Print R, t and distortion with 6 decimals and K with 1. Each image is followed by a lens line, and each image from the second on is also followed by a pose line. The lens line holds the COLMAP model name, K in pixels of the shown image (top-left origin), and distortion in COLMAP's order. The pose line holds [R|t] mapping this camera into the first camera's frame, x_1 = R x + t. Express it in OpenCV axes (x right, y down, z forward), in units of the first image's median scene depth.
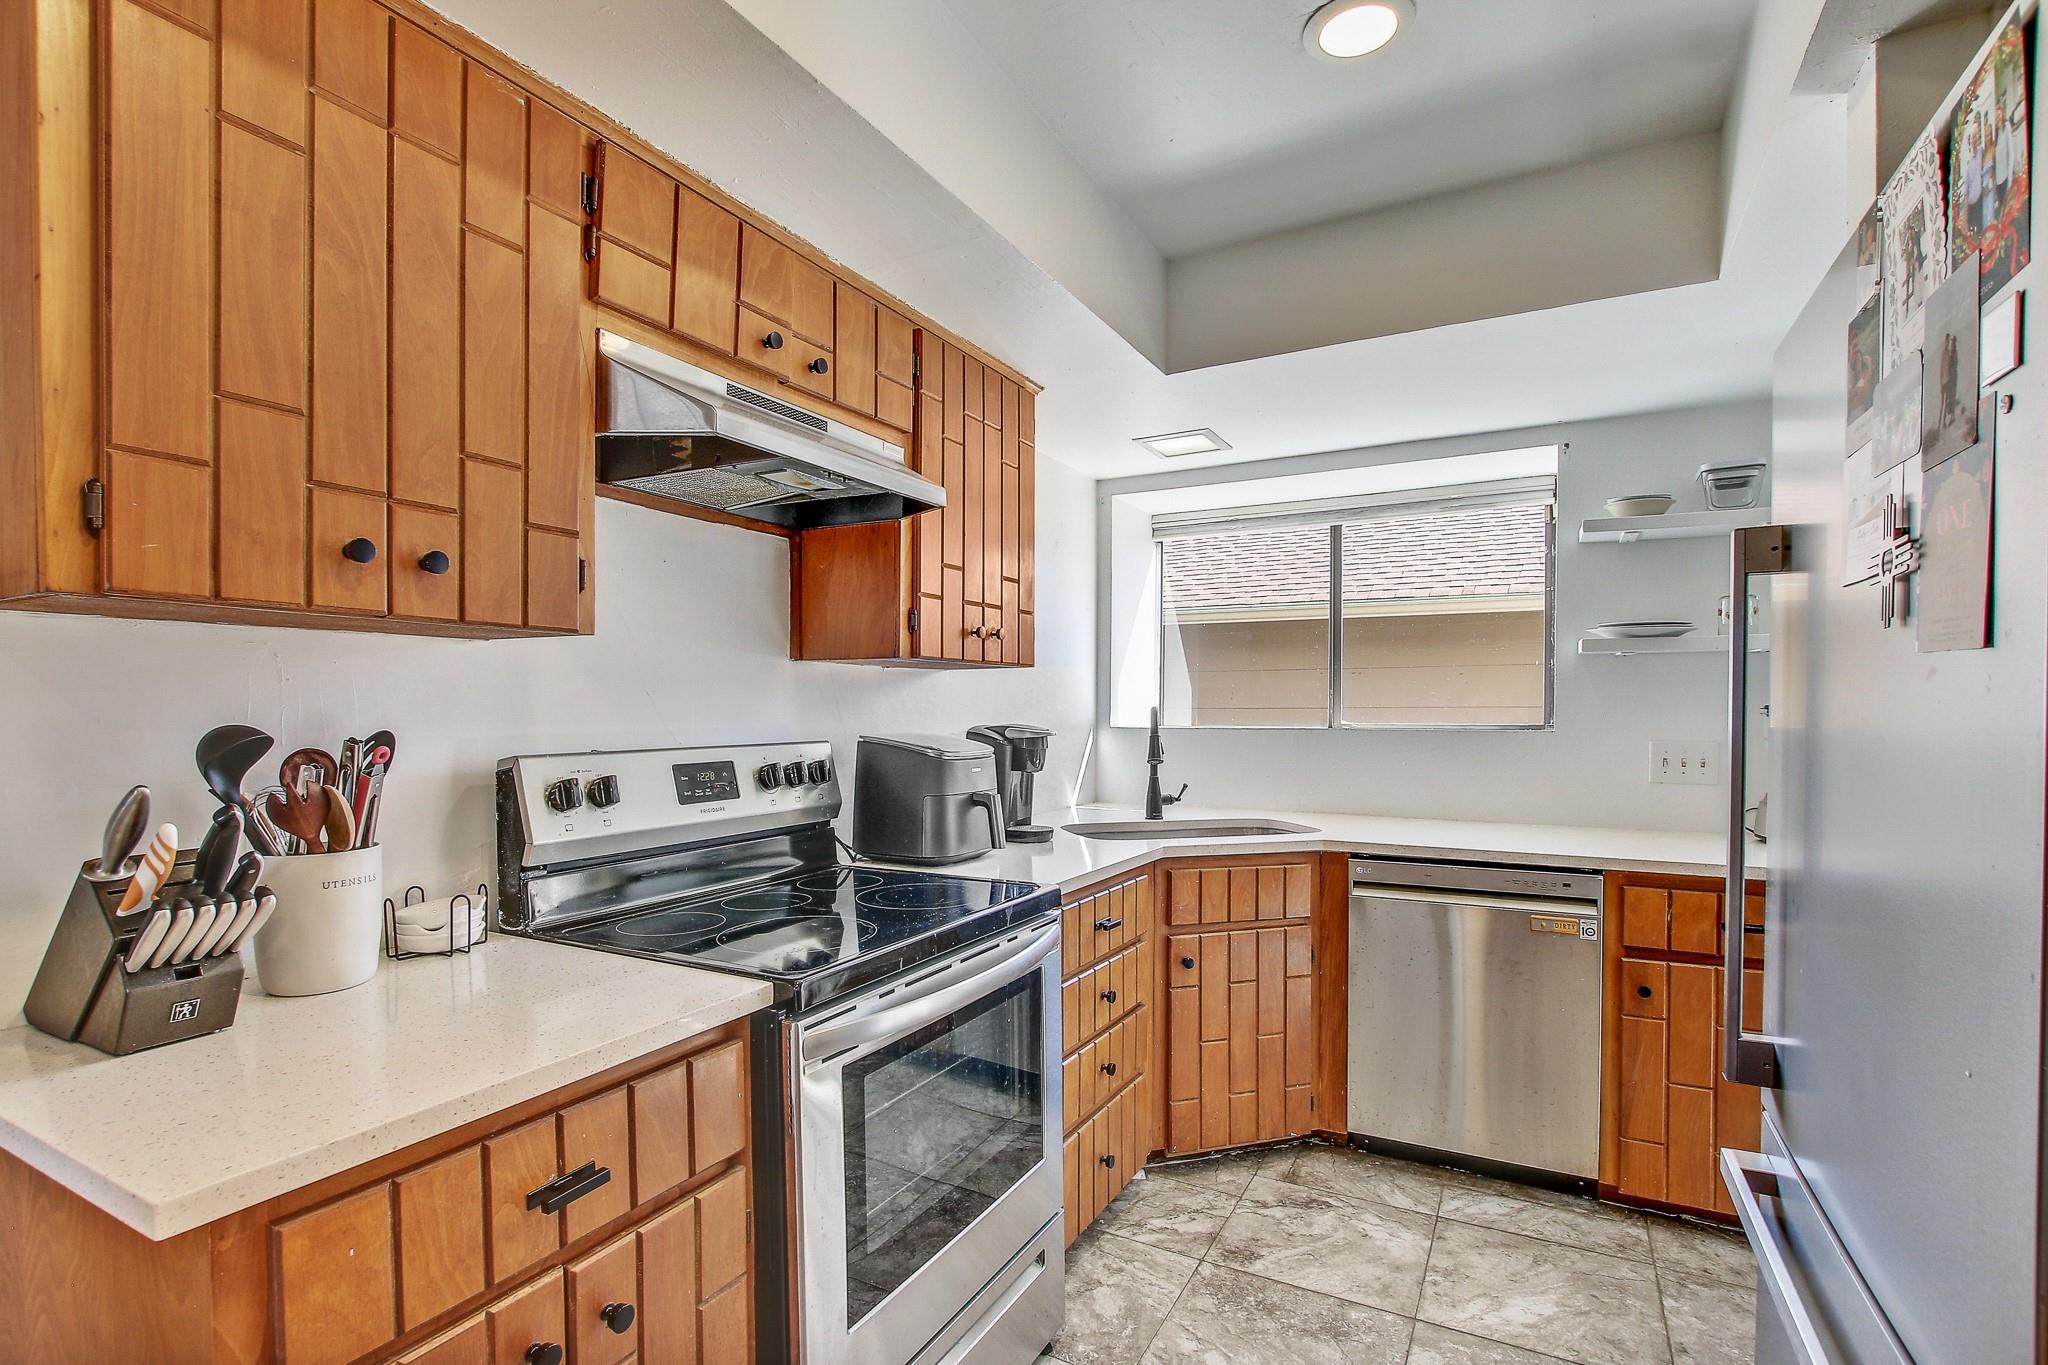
lens RADIAL K [[942.3, 0, 1036.0], [0, 942.3, 728.4], [0, 0, 1]] dist [-0.028678, 0.003092]
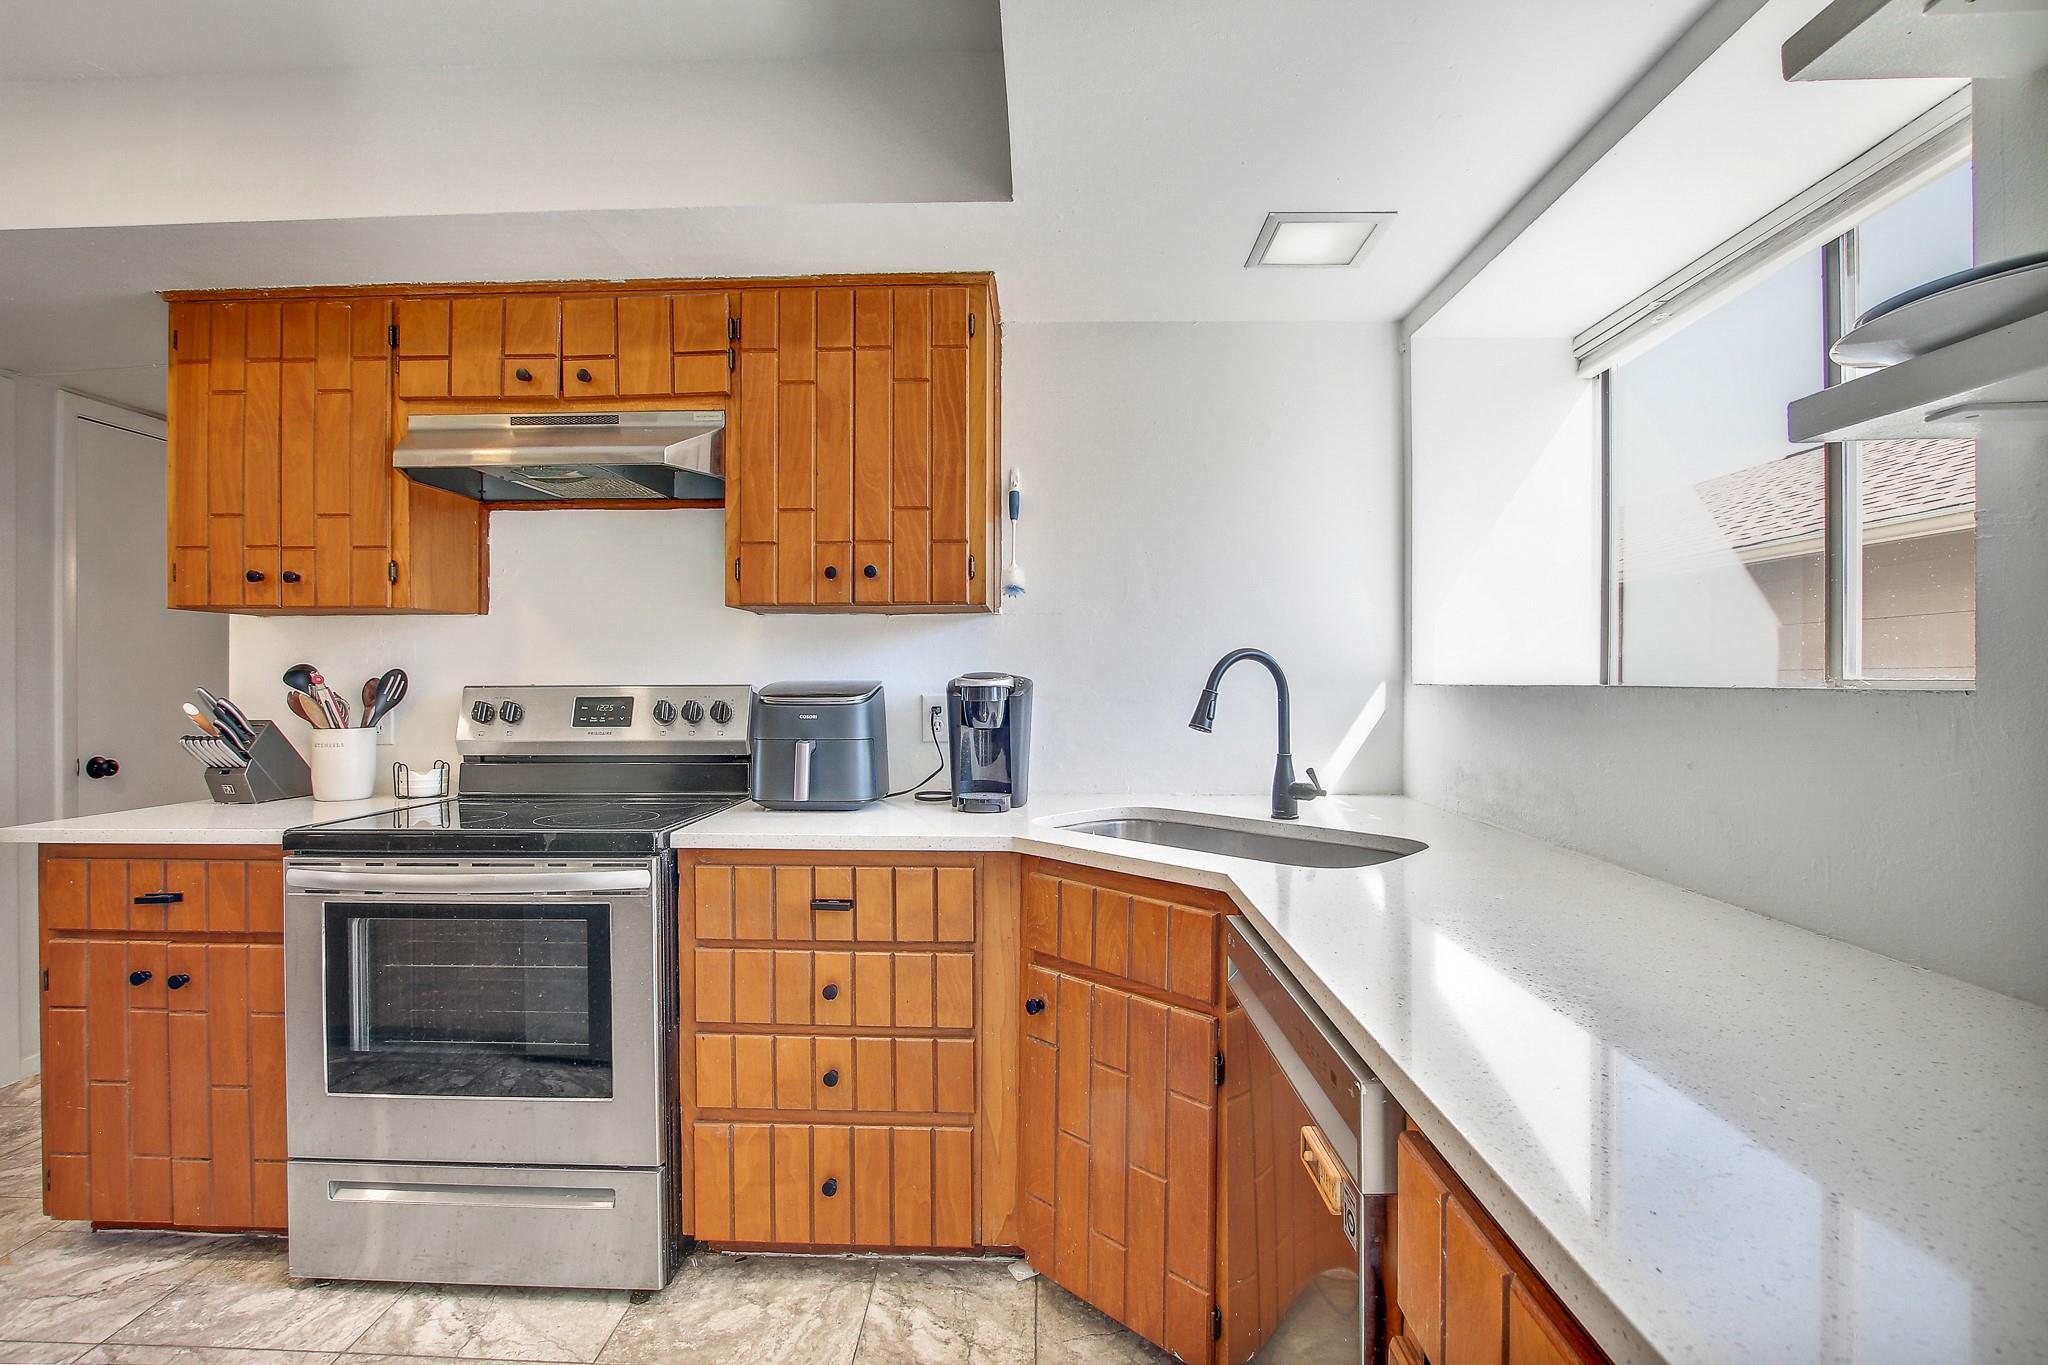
lens RADIAL K [[942.3, 0, 1022.7], [0, 942.3, 685.3], [0, 0, 1]] dist [-0.028678, 0.003092]
pose [[0.462027, 0.008346, -0.886826, 1.066981], [-0.018482, 0.999829, -0.000219, 0.009266], [0.886673, 0.016492, 0.462103, 0.898529]]
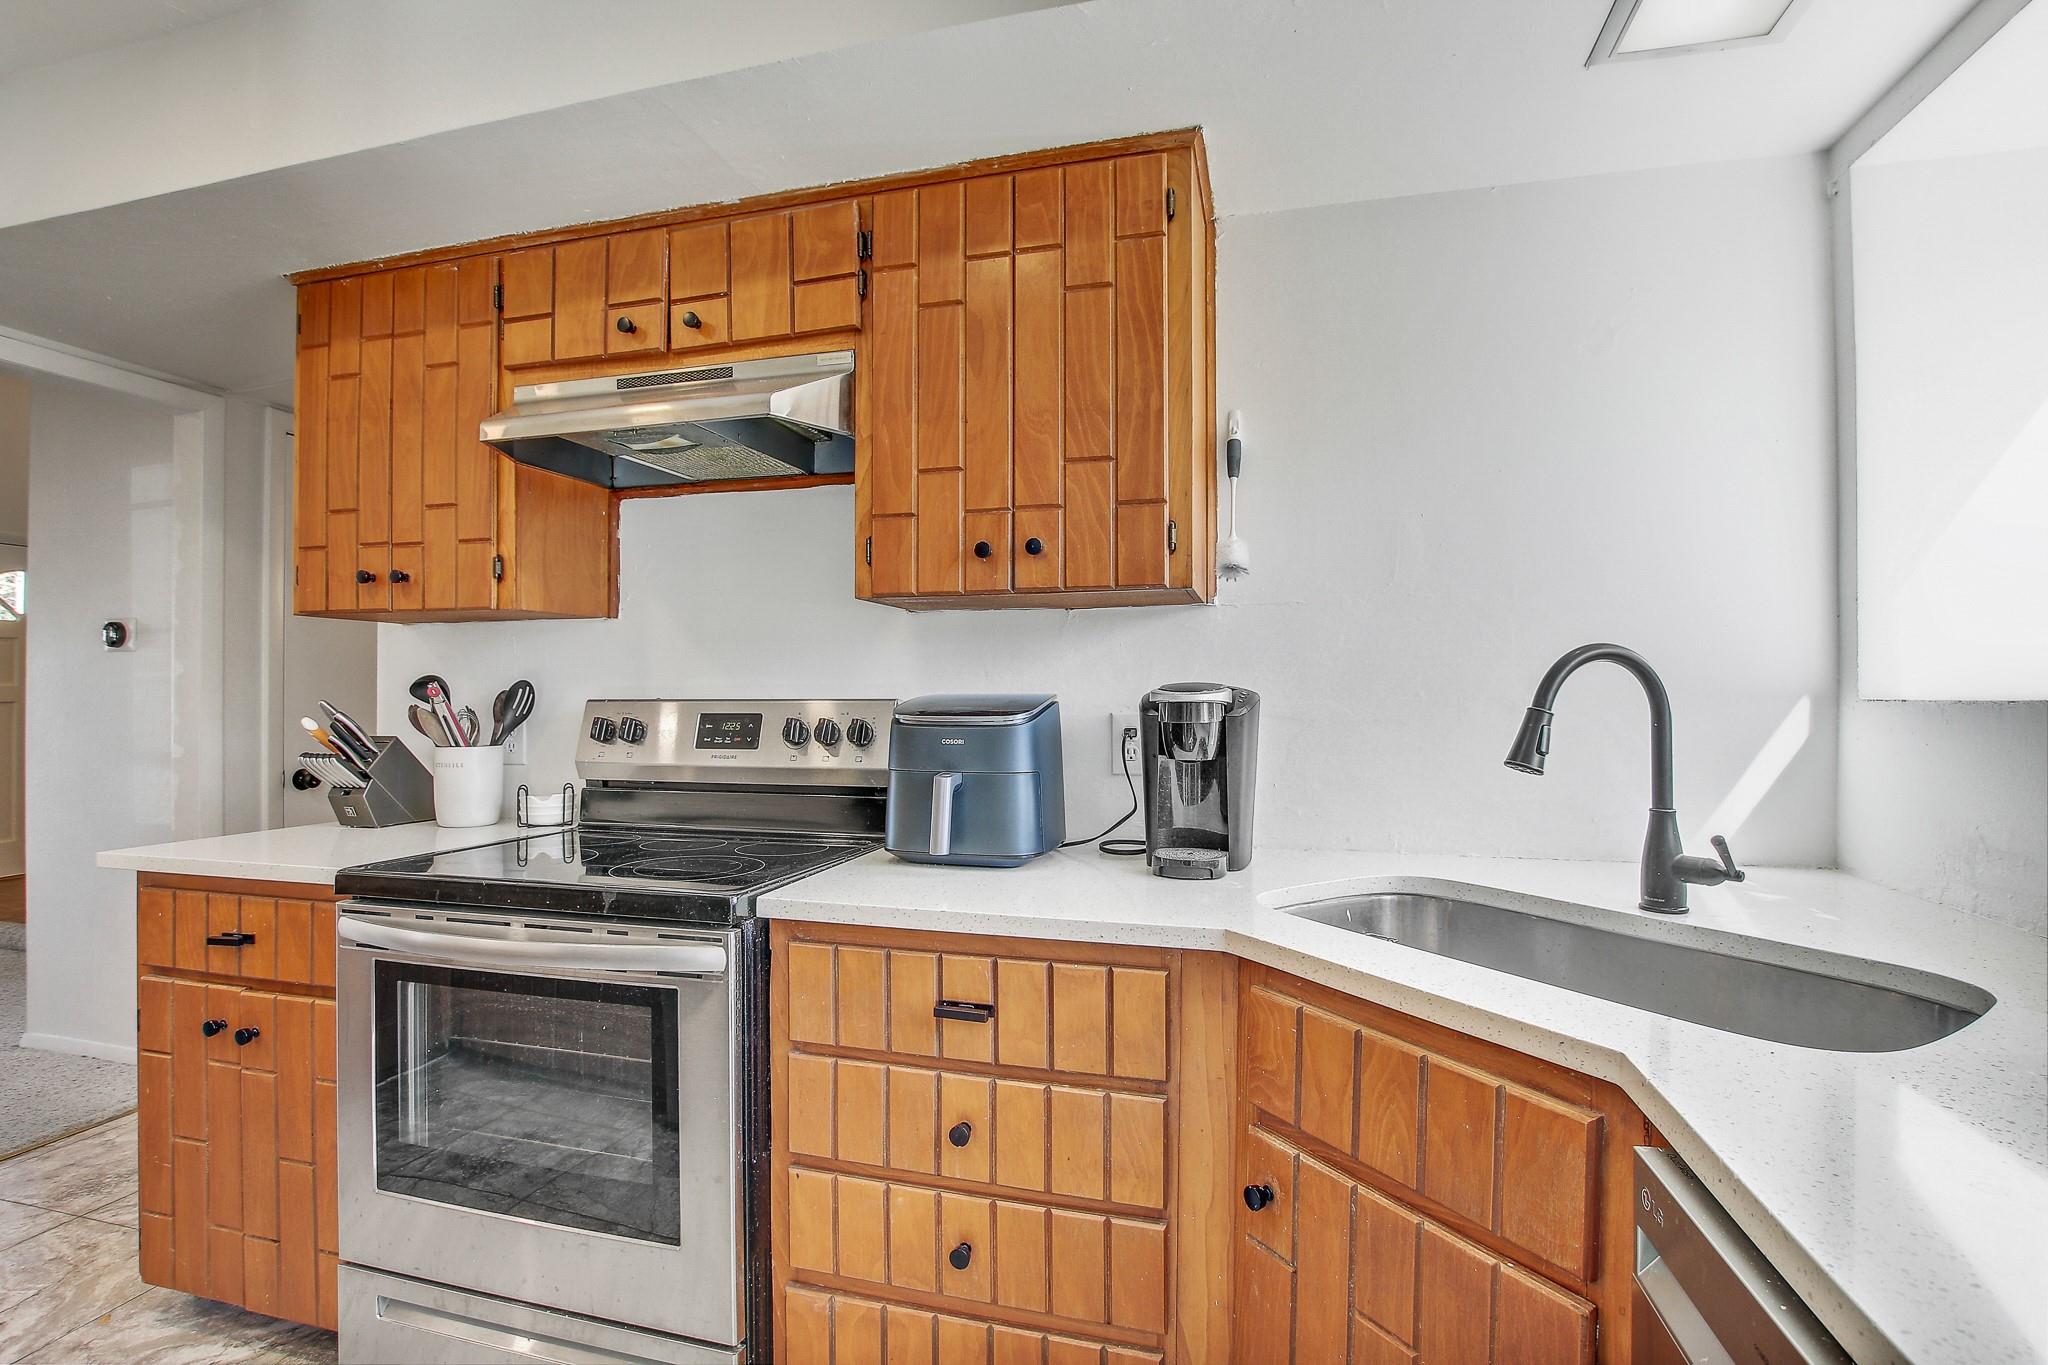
lens RADIAL K [[942.3, 0, 1024.4], [0, 942.3, 689.8], [0, 0, 1]] dist [-0.028678, 0.003092]
pose [[0.237848, -0.001704, -0.971301, 0.785305], [-0.020692, 0.999763, -0.006821, 0.009245], [0.971082, 0.021720, 0.237756, 1.055577]]
